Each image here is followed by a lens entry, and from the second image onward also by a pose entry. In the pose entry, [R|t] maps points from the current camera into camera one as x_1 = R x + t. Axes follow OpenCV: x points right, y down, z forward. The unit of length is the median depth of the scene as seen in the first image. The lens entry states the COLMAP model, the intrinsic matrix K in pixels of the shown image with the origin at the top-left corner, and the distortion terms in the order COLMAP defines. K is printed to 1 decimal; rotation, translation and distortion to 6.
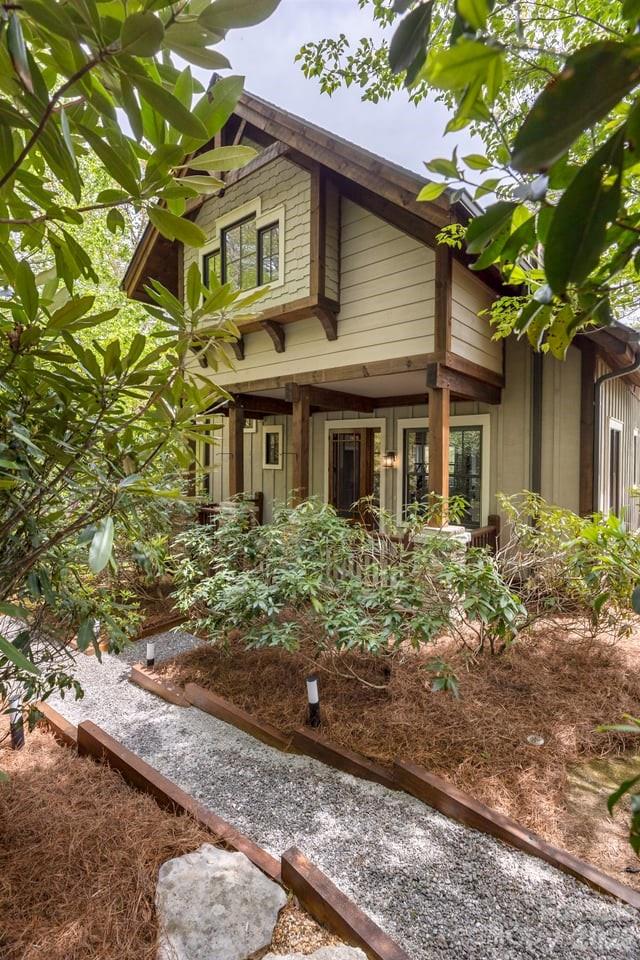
lens RADIAL K [[445.4, 0, 319.9], [0, 445.4, 474.1], [0, 0, 1]] dist [0.000377, 0.000017]
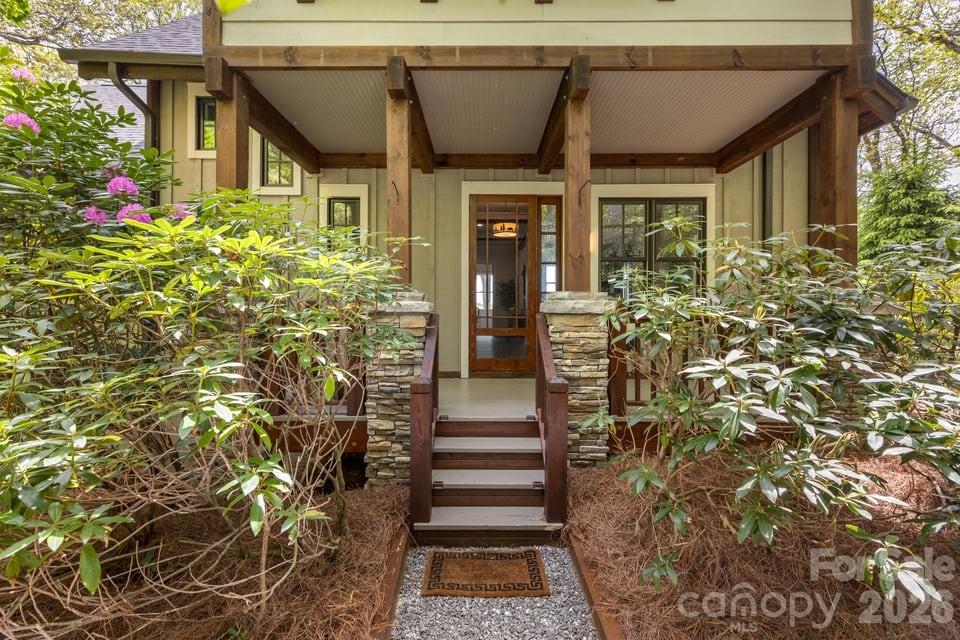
lens RADIAL K [[445.4, 0, 478.6], [0, 445.4, 315.7], [0, 0, 1]] dist [0.000377, 0.000017]
pose [[0.777331, -0.010852, 0.628998, -0.393900], [0.027137, 0.999499, -0.016292, 0.092034], [-0.628506, 0.029733, 0.777236, 0.497930]]
